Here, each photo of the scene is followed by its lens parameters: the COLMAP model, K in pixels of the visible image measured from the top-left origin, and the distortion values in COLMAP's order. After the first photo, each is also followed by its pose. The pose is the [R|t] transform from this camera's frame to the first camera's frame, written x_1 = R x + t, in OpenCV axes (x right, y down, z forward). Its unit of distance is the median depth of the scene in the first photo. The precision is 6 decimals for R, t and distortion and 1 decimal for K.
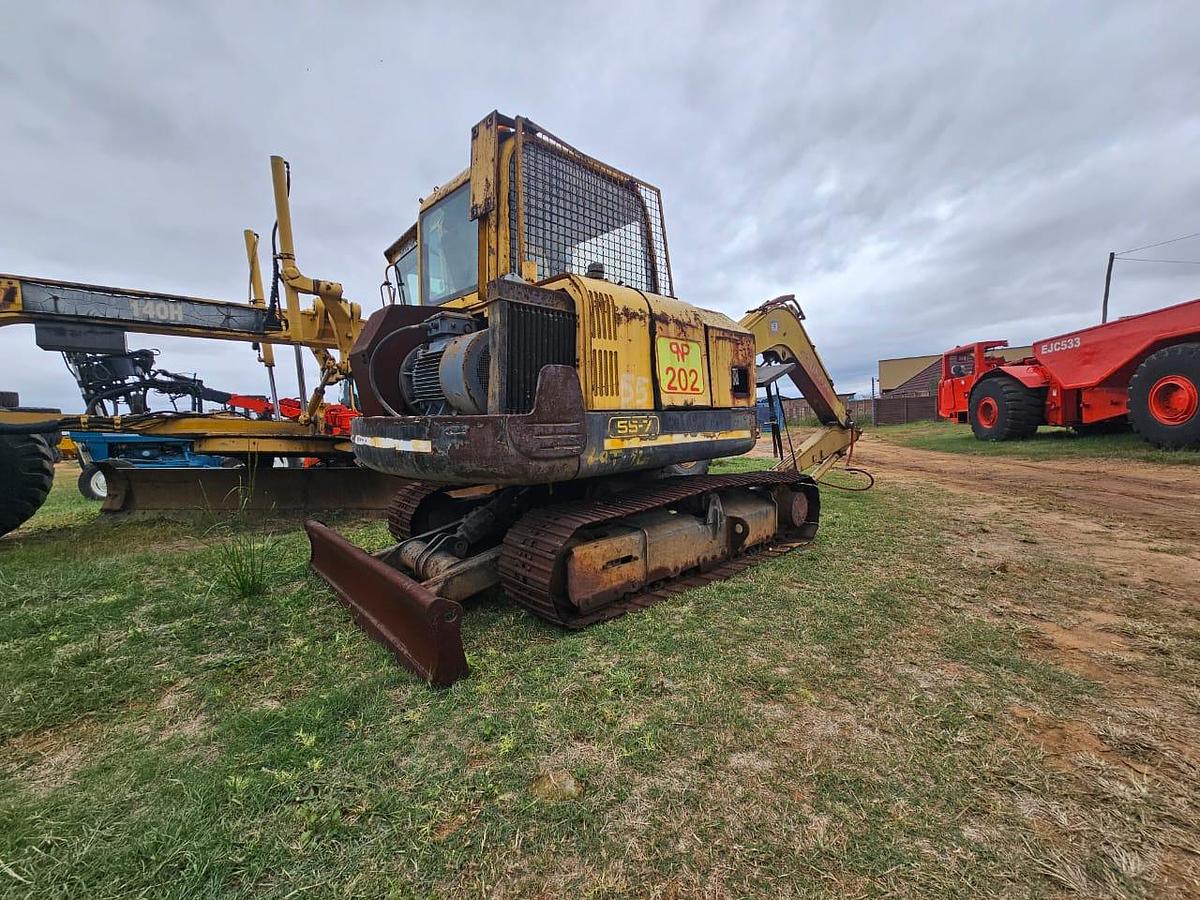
lens RADIAL K [[487.7, 0, 602.9], [0, 487.7, 454.2], [0, 0, 1]] dist [0.000333, 0.000083]
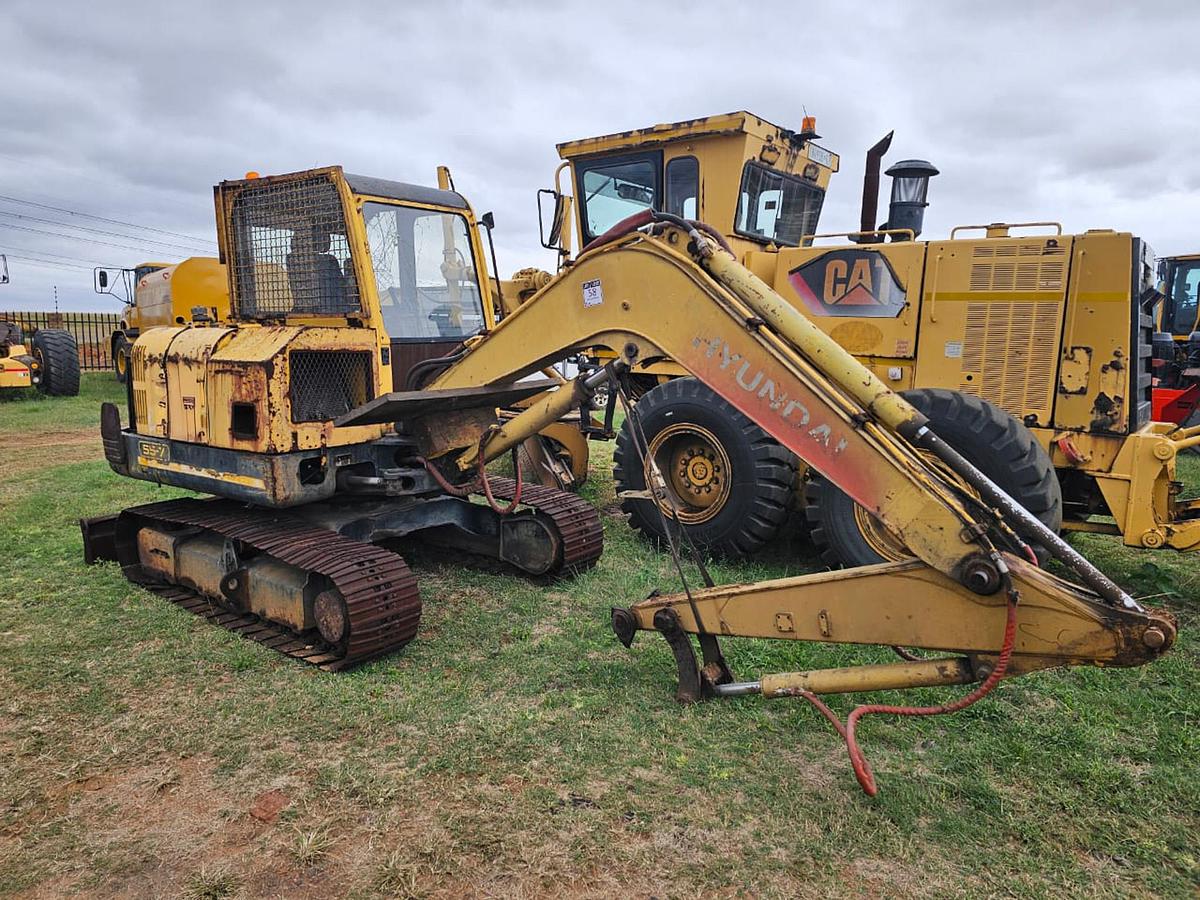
lens RADIAL K [[797.6, 0, 594.6], [0, 797.6, 442.0], [0, 0, 1]] dist [0.073210, -0.072778]
pose [[0.168347, 0.167349, -0.971418, 2.017905], [-0.073200, 0.984885, 0.156983, -0.434262], [0.983006, 0.044680, 0.178053, 1.560841]]
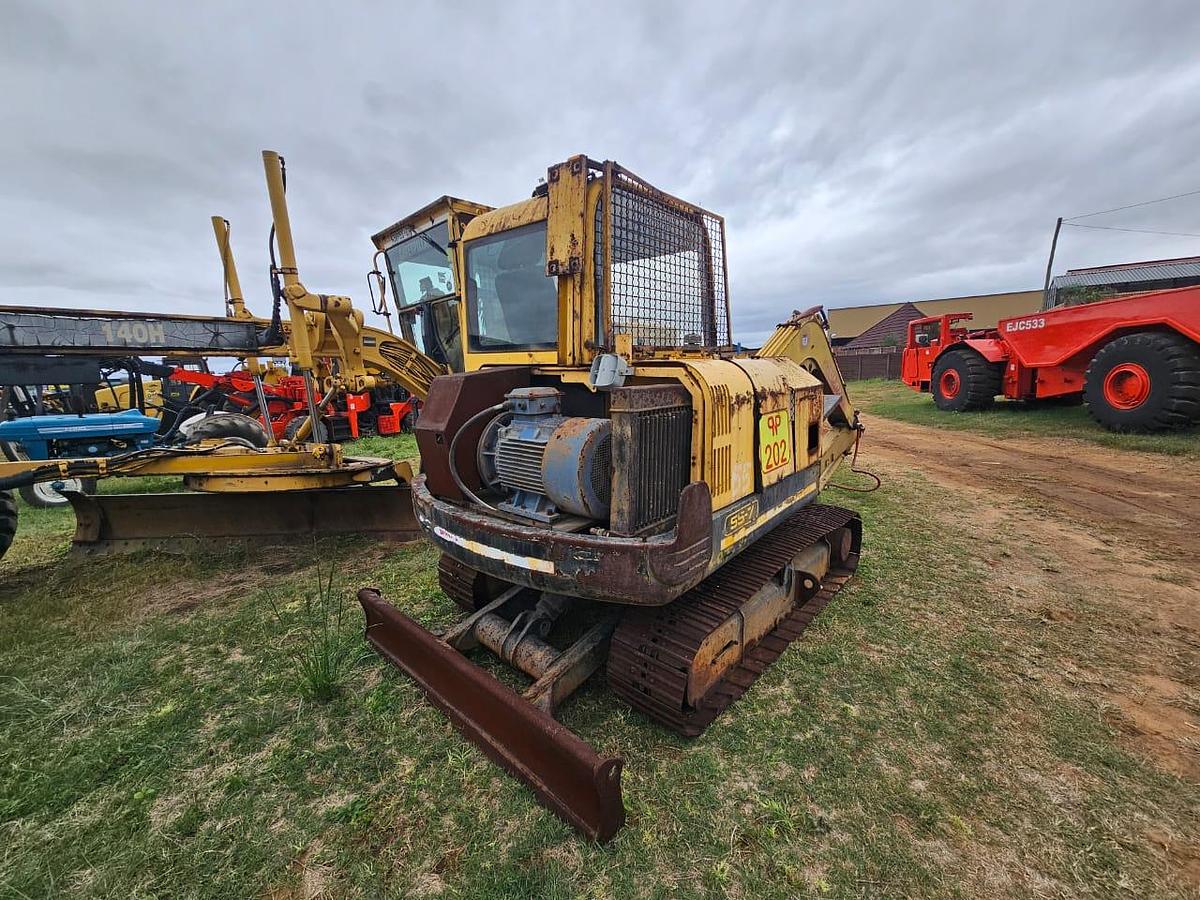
lens RADIAL K [[486.9, 0, 602.8], [0, 486.9, 453.2], [0, 0, 1]] dist [-0.000828, 0.000736]
pose [[0.995501, -0.017359, 0.093149, -0.267974], [0.007282, 0.994184, 0.107450, -0.260195], [-0.094472, -0.106289, 0.989837, 0.076969]]
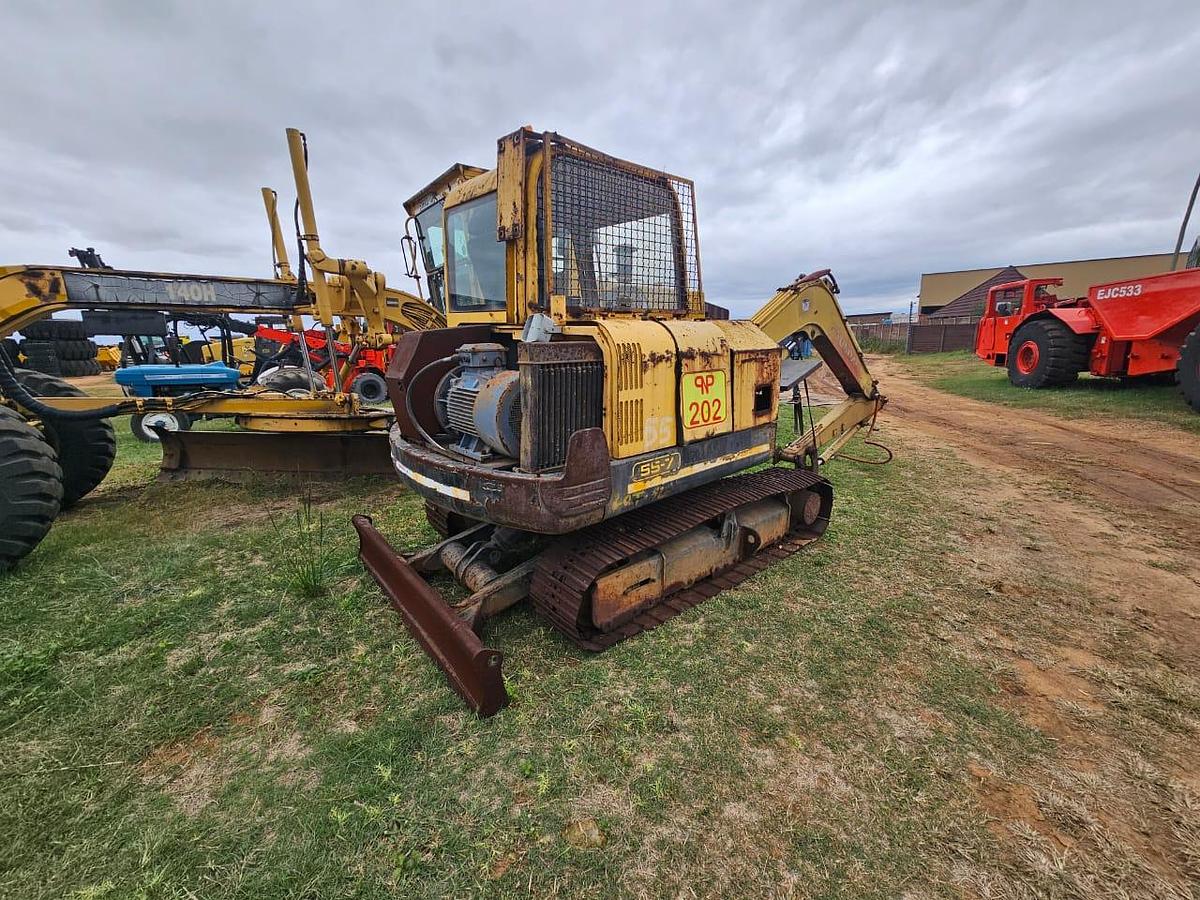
lens RADIAL K [[486.9, 0, 602.8], [0, 486.9, 453.2], [0, 0, 1]] dist [-0.000828, 0.000736]
pose [[0.998939, 0.026278, -0.037826, -0.011798], [-0.019310, 0.984551, 0.174032, -0.240738], [0.041815, -0.173117, 0.984013, -0.034537]]
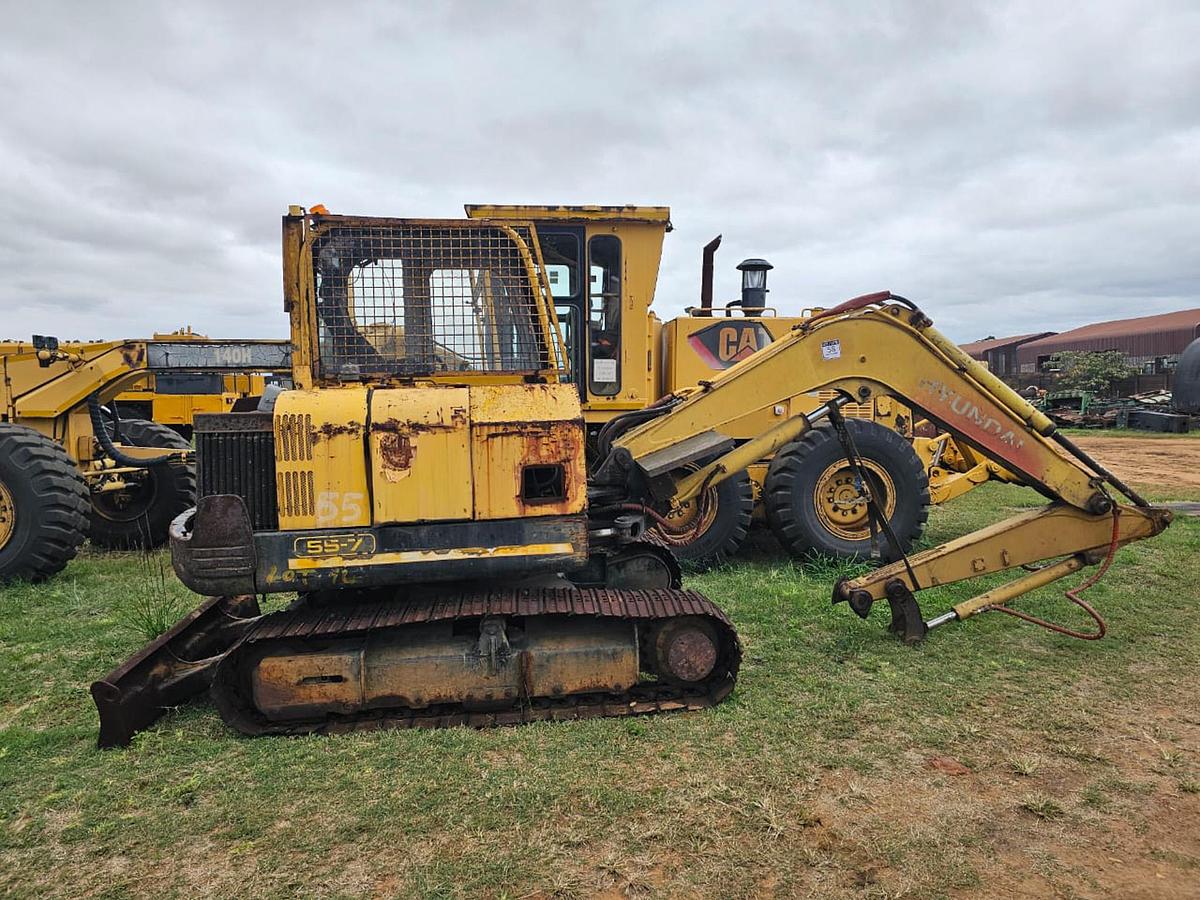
lens RADIAL K [[797.2, 0, 606.3], [0, 797.2, 450.1], [0, 0, 1]] dist [0.075932, -0.065533]
pose [[0.810375, 0.060882, -0.582740, 1.286536], [-0.040040, 0.998016, 0.048587, -0.312299], [0.584542, -0.016041, 0.811205, 0.017673]]
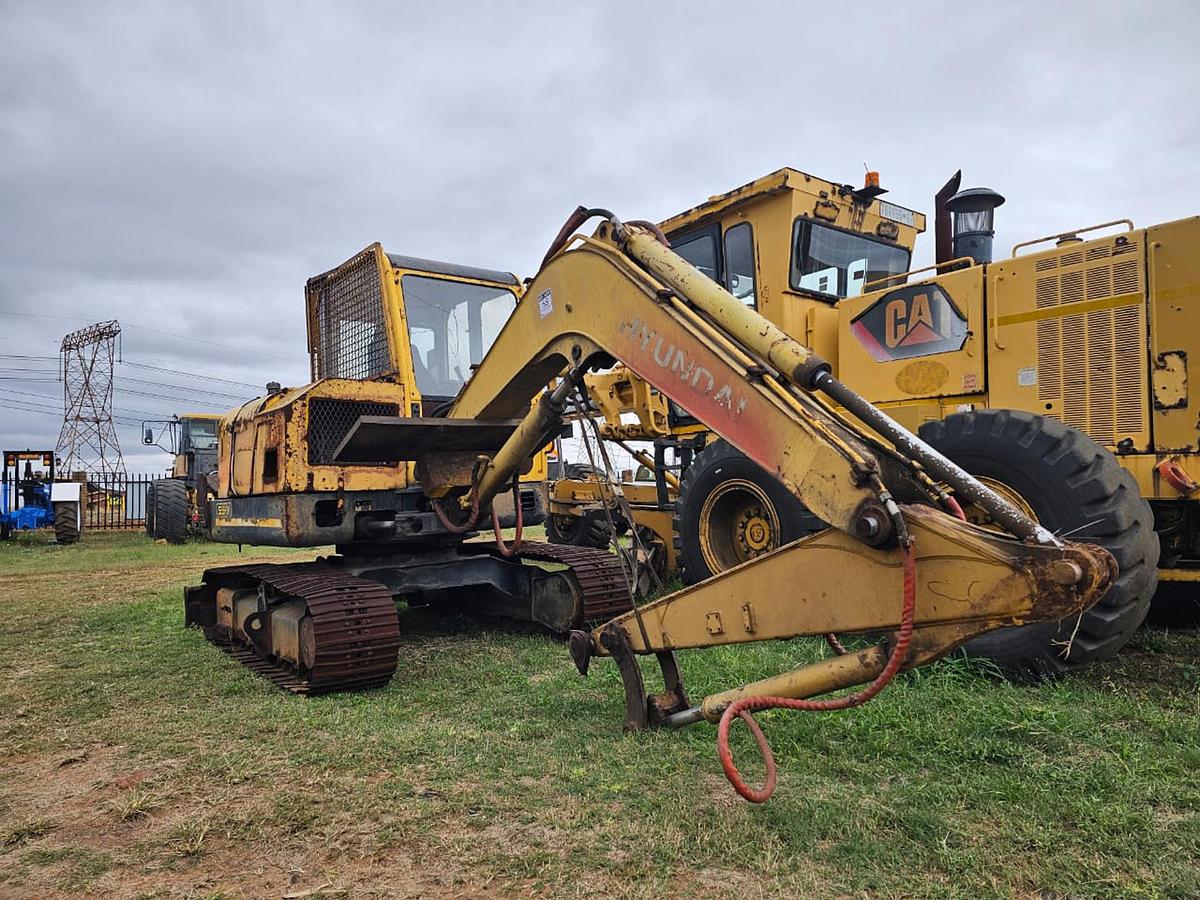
lens RADIAL K [[798.9, 0, 611.9], [0, 798.9, 453.3], [0, 0, 1]] dist [0.069046, -0.063074]
pose [[-0.080470, -0.018124, -0.996592, 1.999171], [-0.031490, 0.999382, -0.015632, -0.192914], [0.996260, 0.030125, -0.080991, 2.027946]]
